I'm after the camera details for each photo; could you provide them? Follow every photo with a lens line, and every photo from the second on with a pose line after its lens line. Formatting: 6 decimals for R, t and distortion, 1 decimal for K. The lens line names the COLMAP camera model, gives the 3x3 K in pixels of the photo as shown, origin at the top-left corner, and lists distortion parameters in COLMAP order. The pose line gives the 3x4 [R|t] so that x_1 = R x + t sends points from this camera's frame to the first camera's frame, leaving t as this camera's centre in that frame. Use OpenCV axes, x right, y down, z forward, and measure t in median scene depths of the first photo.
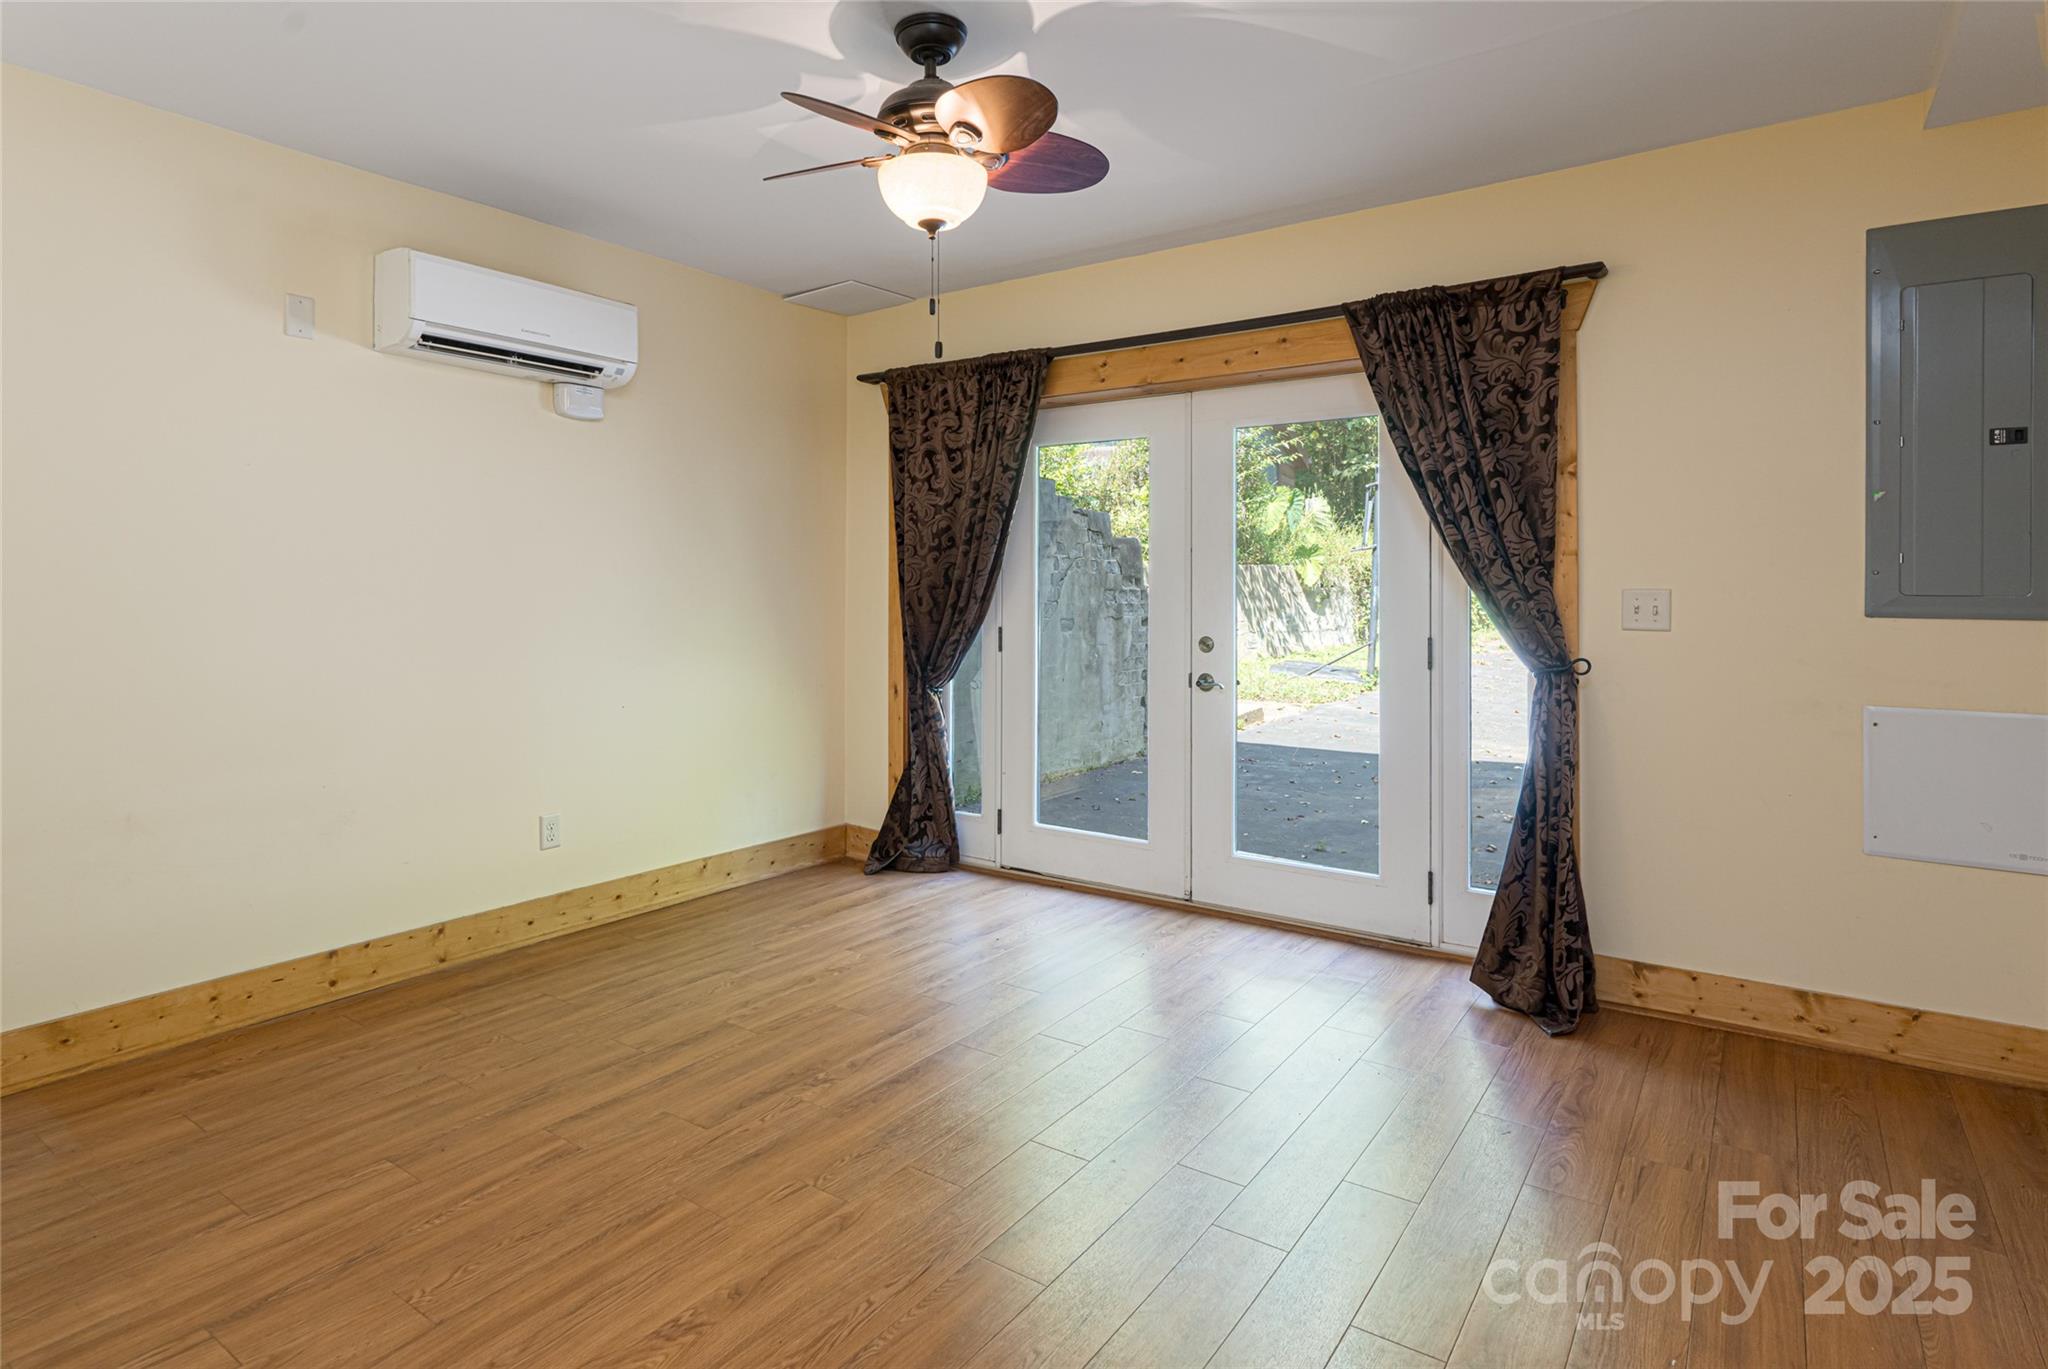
lens RADIAL K [[1037.4, 0, 1024.0], [0, 1037.4, 684.5], [0, 0, 1]] dist [-0.002179, -0.001100]
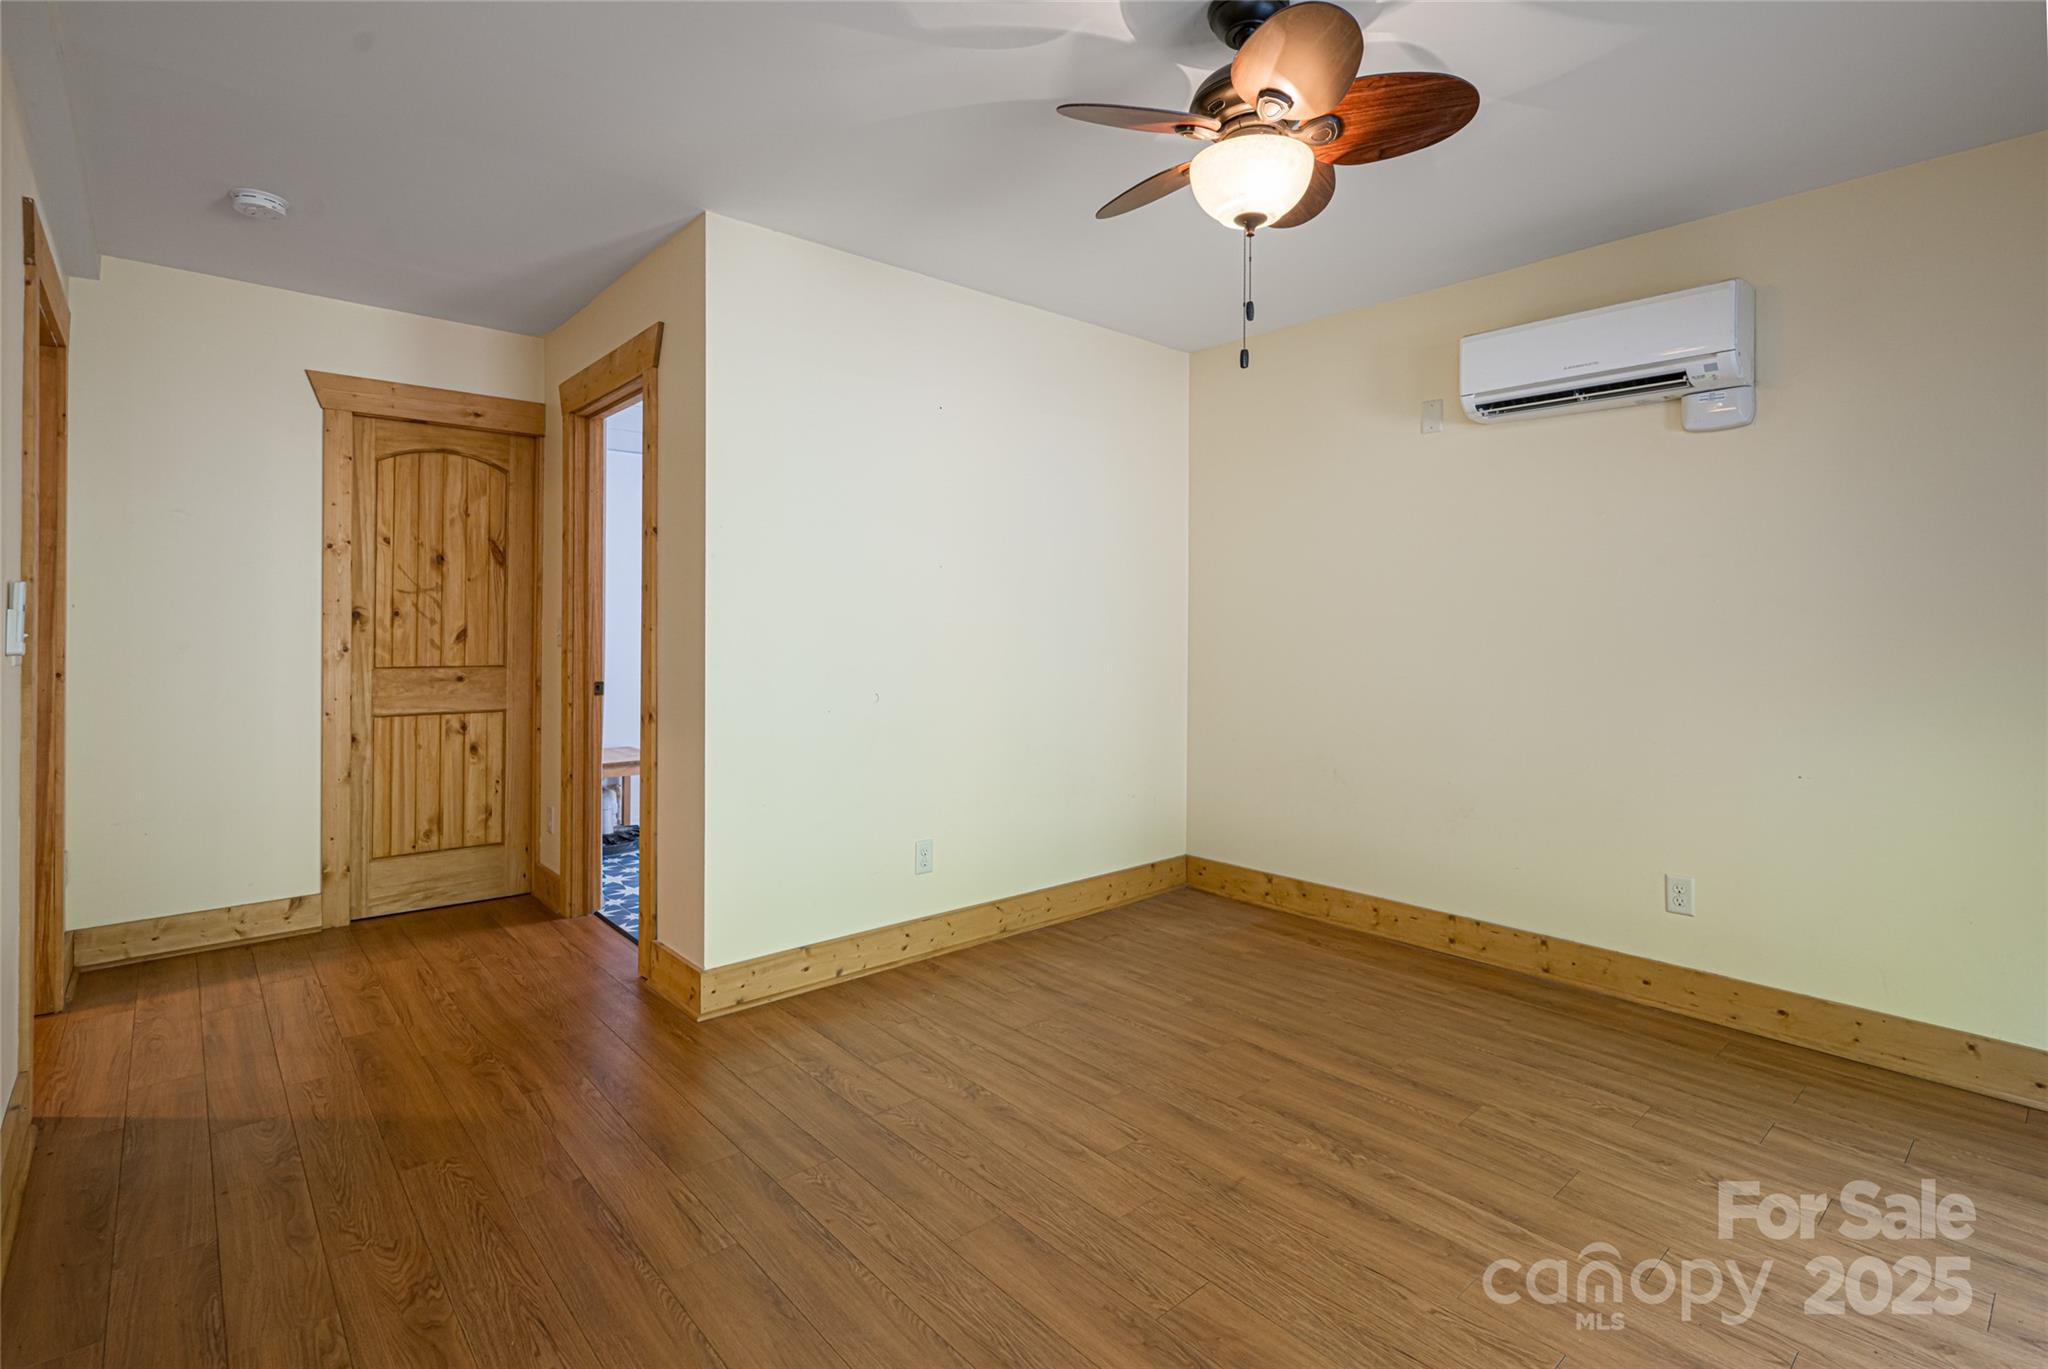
lens RADIAL K [[976.7, 0, 1024.0], [0, 976.7, 684.5], [0, 0, 1]] dist [-0.003527, -0.000219]
pose [[-0.223344, 0.054495, -0.973215, 0.637896], [-0.097770, 0.992148, 0.077993, -0.064915], [0.969824, 0.112571, -0.216262, 0.807362]]
